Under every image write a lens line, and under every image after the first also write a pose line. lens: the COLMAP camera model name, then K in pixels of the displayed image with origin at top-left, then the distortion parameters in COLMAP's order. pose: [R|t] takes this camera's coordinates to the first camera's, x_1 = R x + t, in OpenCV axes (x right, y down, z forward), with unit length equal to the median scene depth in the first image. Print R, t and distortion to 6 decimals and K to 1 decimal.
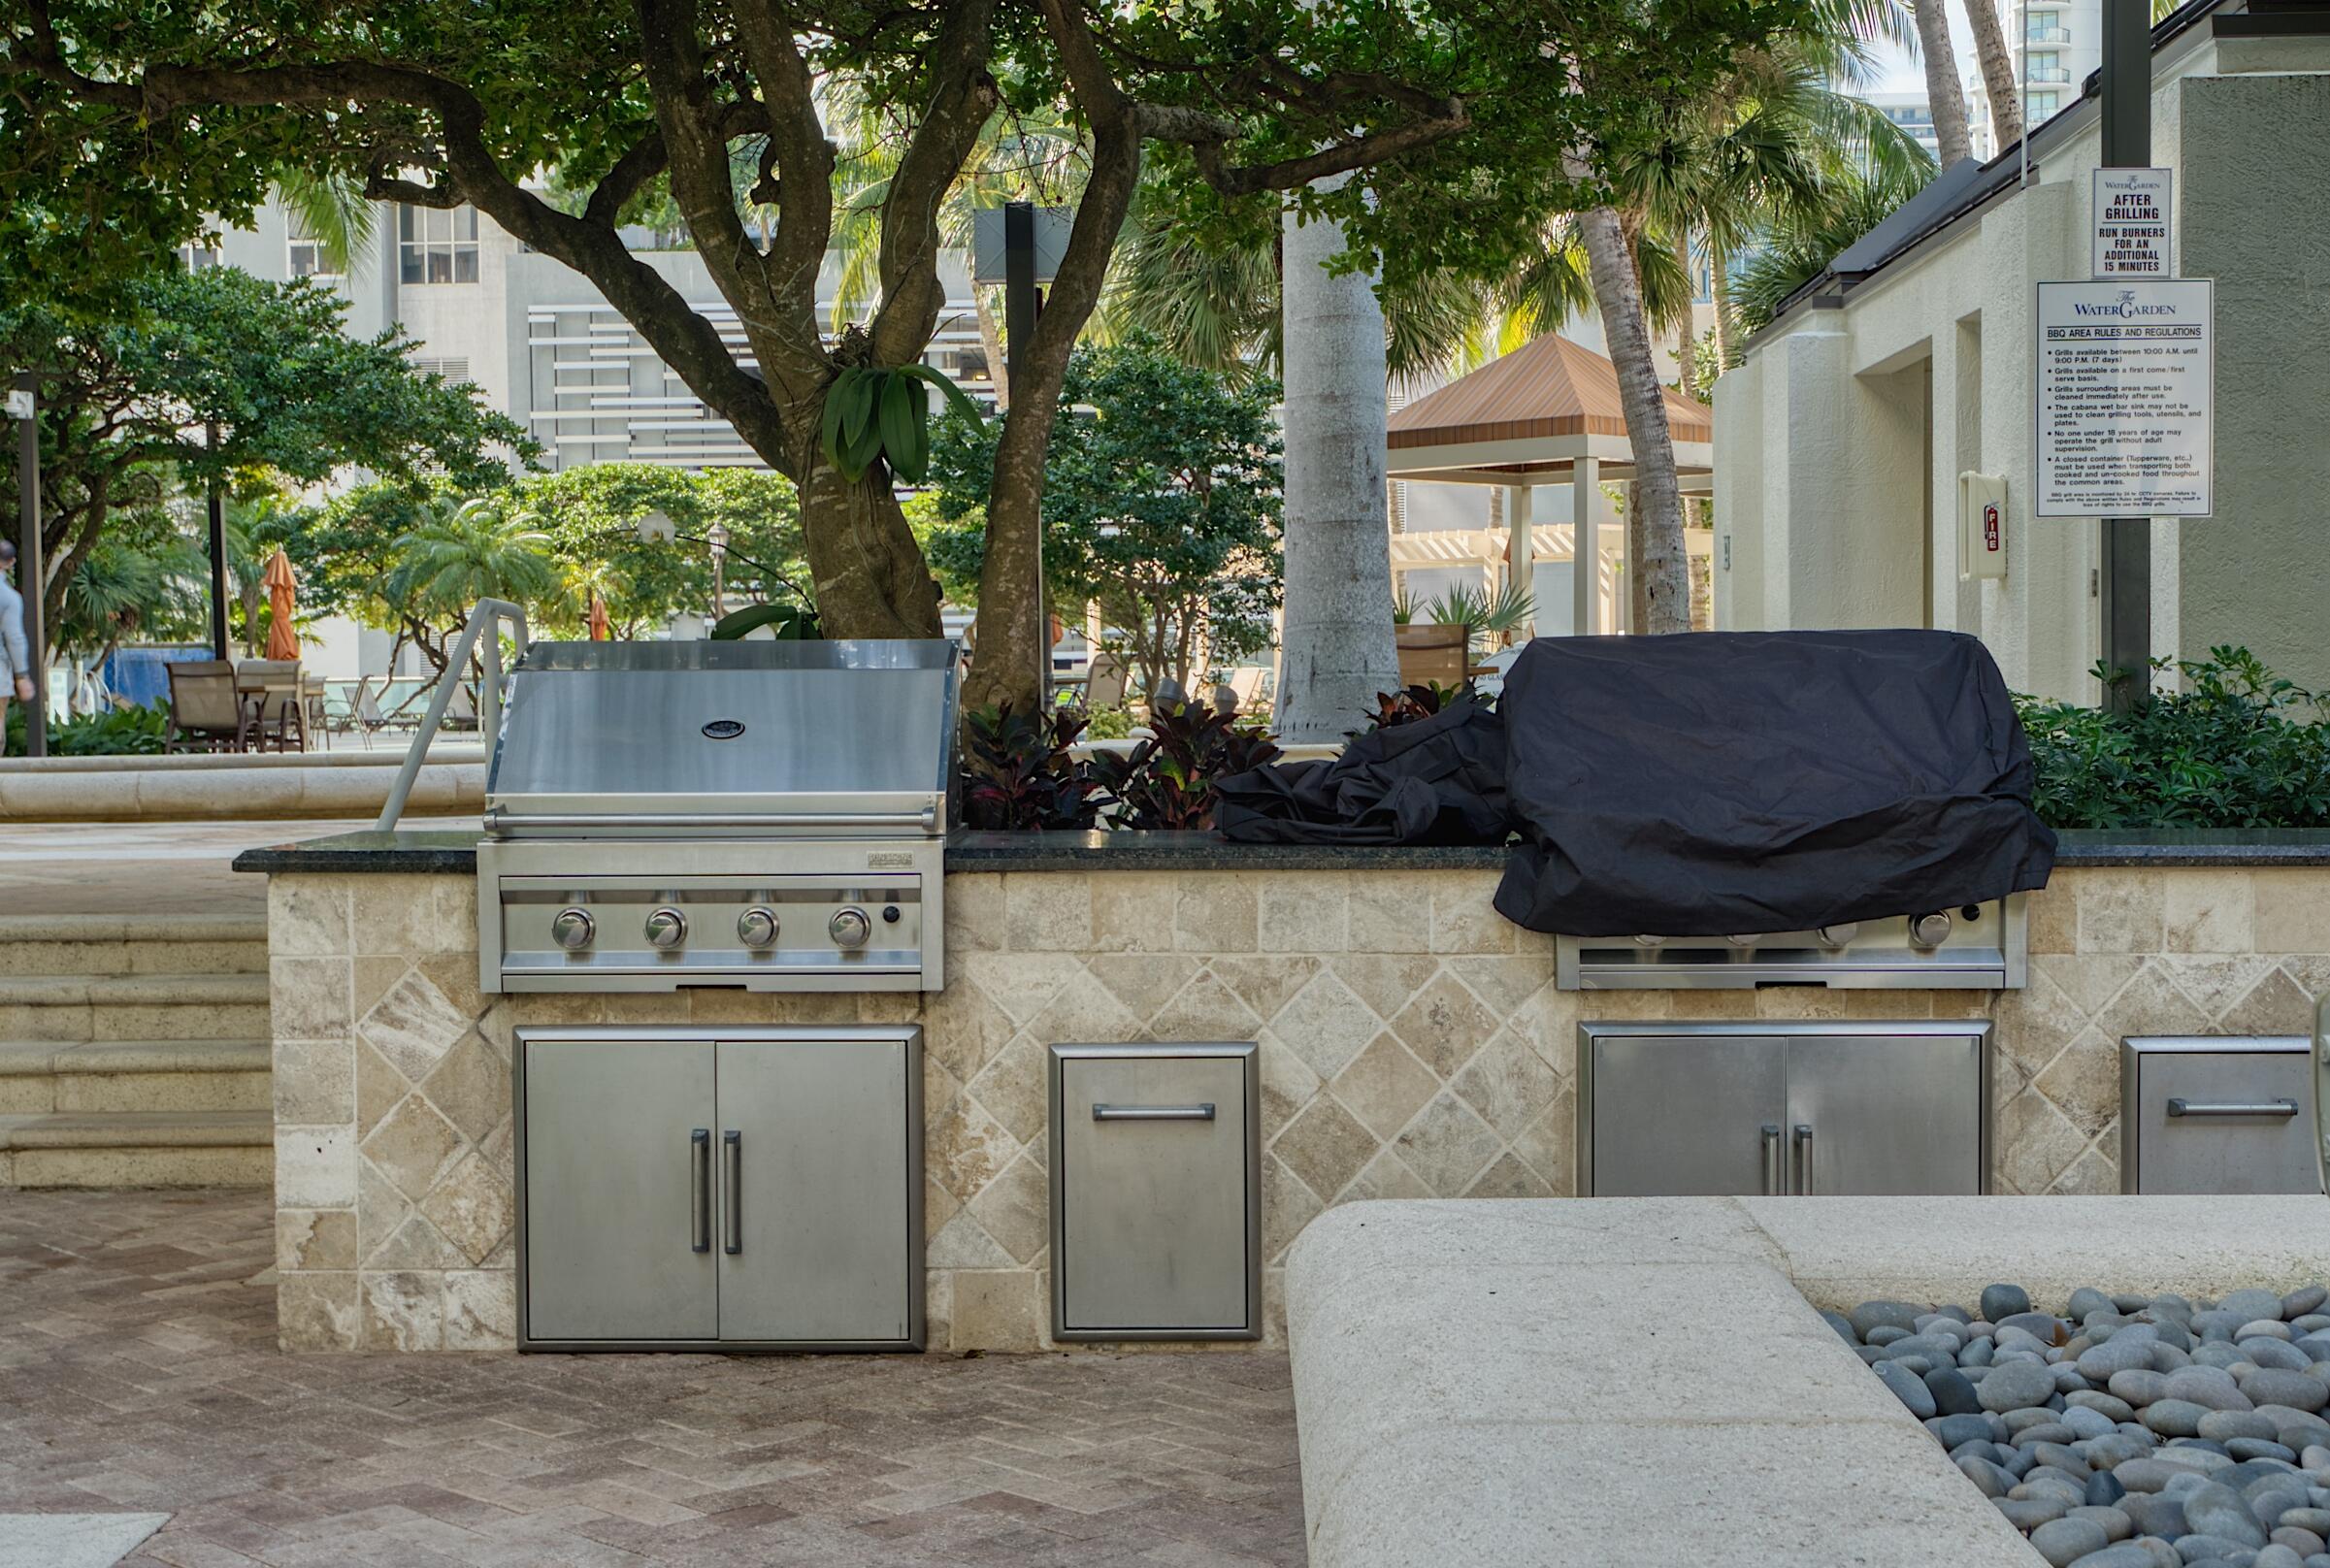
lens RADIAL K [[3222.9, 0, 1166.5], [0, 3222.9, 782.8], [0, 0, 1]] dist [0.026445, 0.000000]
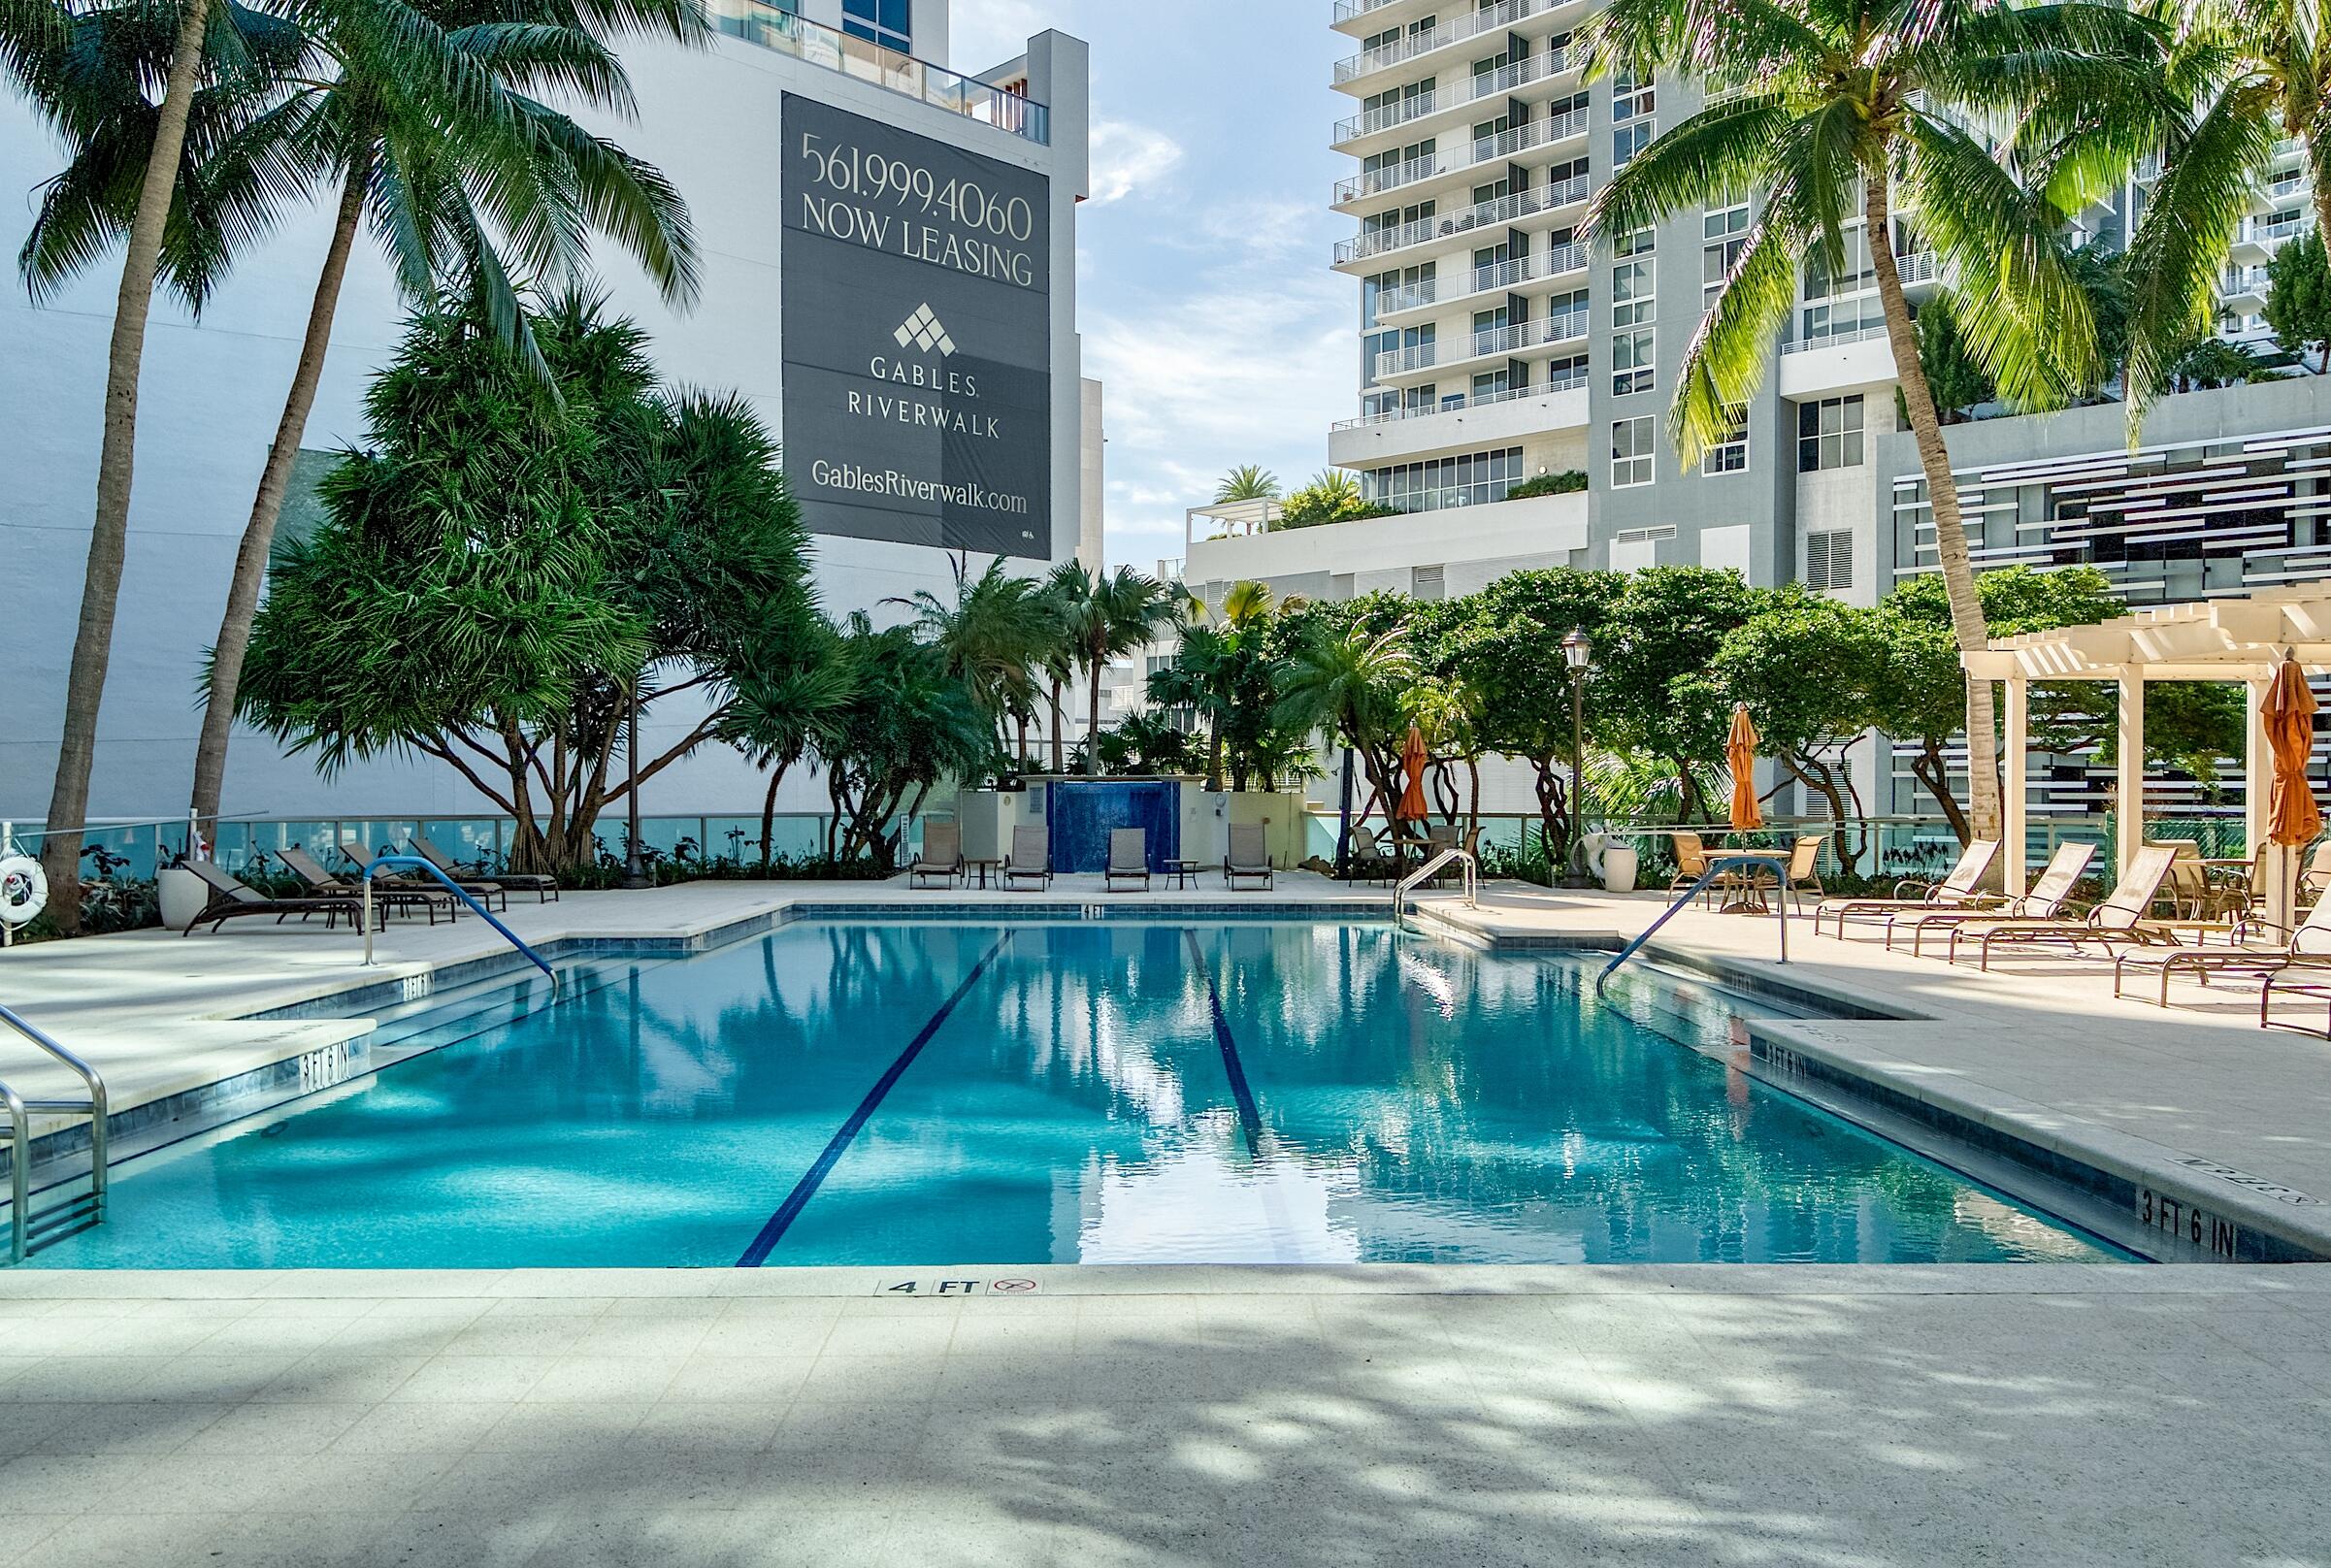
lens RADIAL K [[1853.7, 0, 1164.8], [0, 1853.7, 781.8], [0, 0, 1]] dist [0.005553, 0.004907]
pose [[0.743895, 0.005727, -0.668272, 0.087777], [-0.028123, 0.999346, -0.022741, -0.028880], [0.667704, 0.035711, 0.743570, 0.576799]]
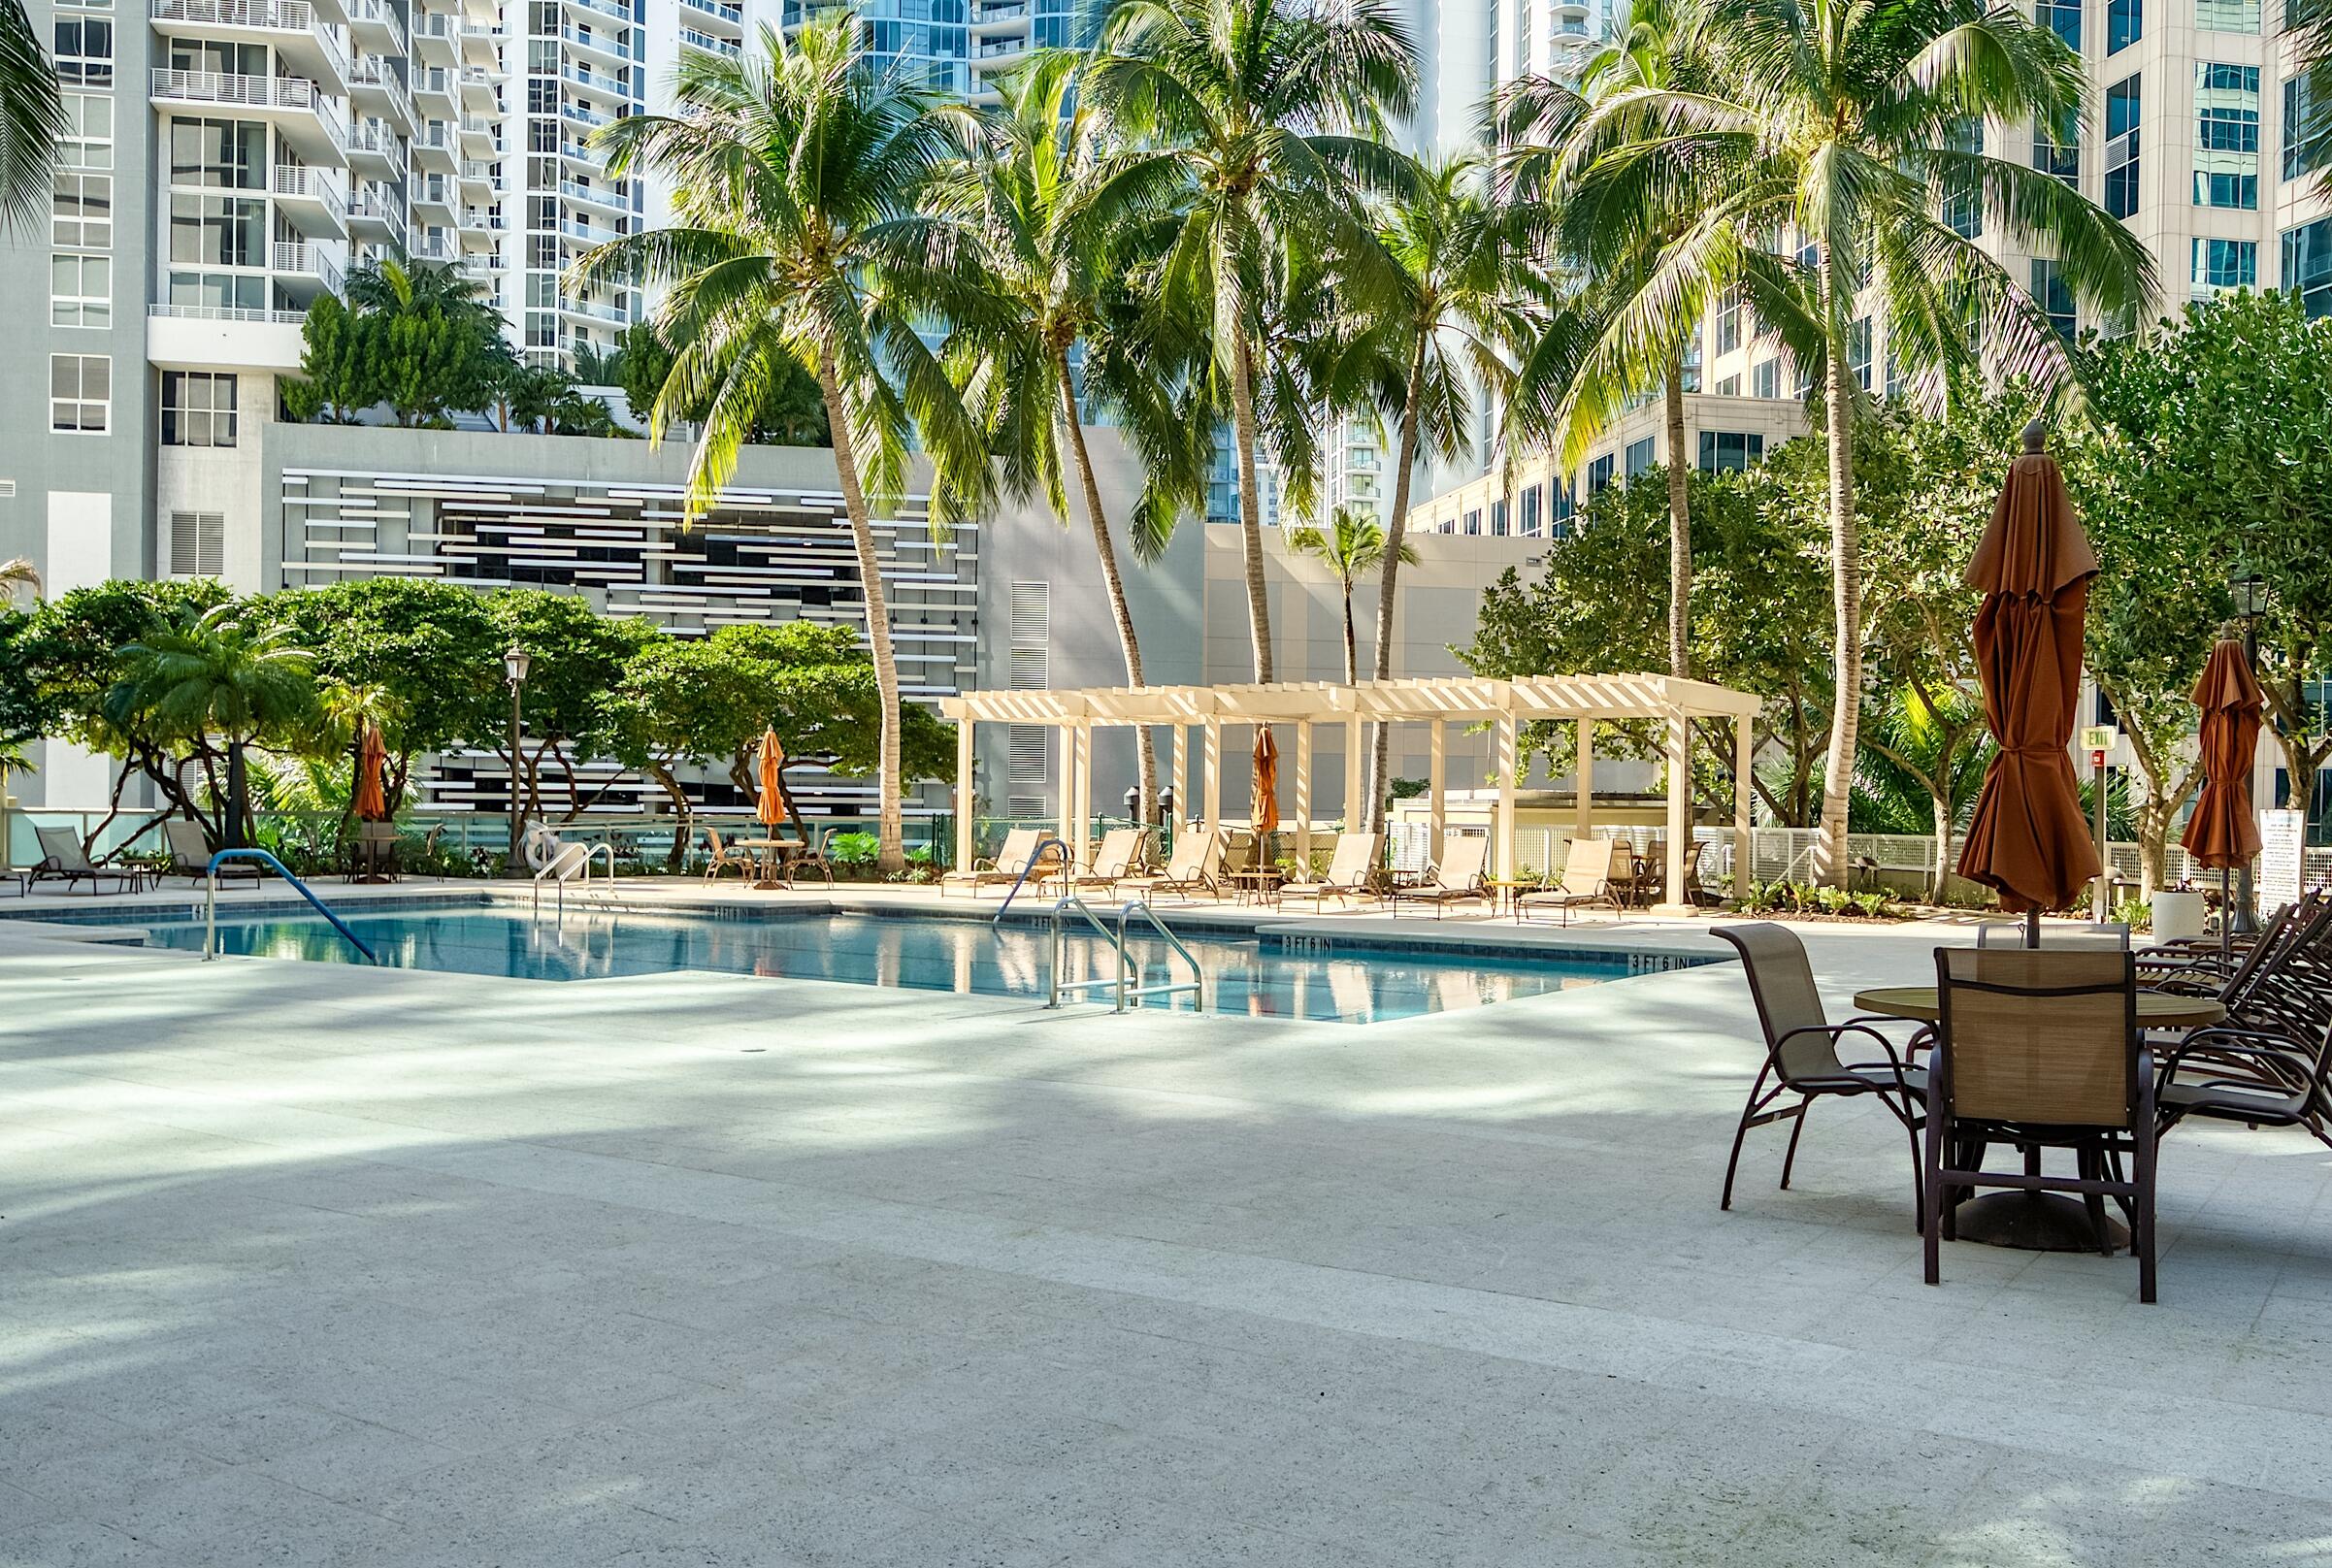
lens RADIAL K [[2050.1, 0, 1160.9], [0, 2050.1, 794.3], [0, 0, 1]] dist [-0.002501, 0.006417]
pose [[0.976254, 0.024208, 0.215273, -0.084518], [-0.016683, 0.999187, -0.036701, -0.021824], [-0.215987, 0.032238, 0.975864, 0.405908]]
